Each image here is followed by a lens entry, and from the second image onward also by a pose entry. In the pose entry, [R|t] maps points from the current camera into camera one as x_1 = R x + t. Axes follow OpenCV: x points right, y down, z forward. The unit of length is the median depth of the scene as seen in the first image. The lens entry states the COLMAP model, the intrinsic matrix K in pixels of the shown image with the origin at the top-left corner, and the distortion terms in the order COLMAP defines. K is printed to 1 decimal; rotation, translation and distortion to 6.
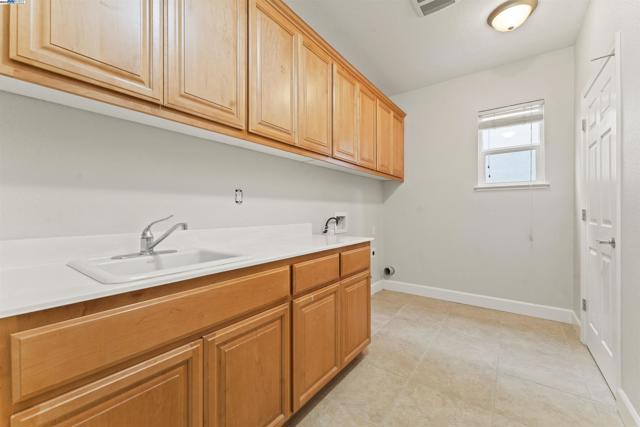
lens RADIAL K [[255.9, 0, 322.0], [0, 255.9, 210.1], [0, 0, 1]] dist [0.045419, -0.000735]
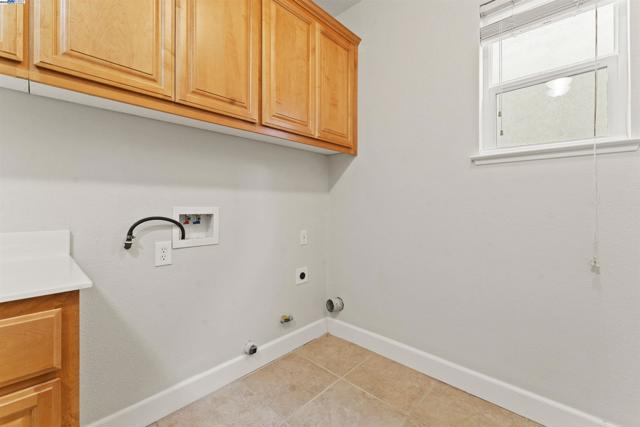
lens RADIAL K [[257.5, 0, 319.9], [0, 257.5, 208.2], [0, 0, 1]] dist [-0.000679, -0.001562]
pose [[0.991410, -0.000864, -0.130791, 0.291288], [0.001799, 0.999974, 0.007026, 0.006264], [0.130782, -0.007201, 0.991385, 0.382027]]
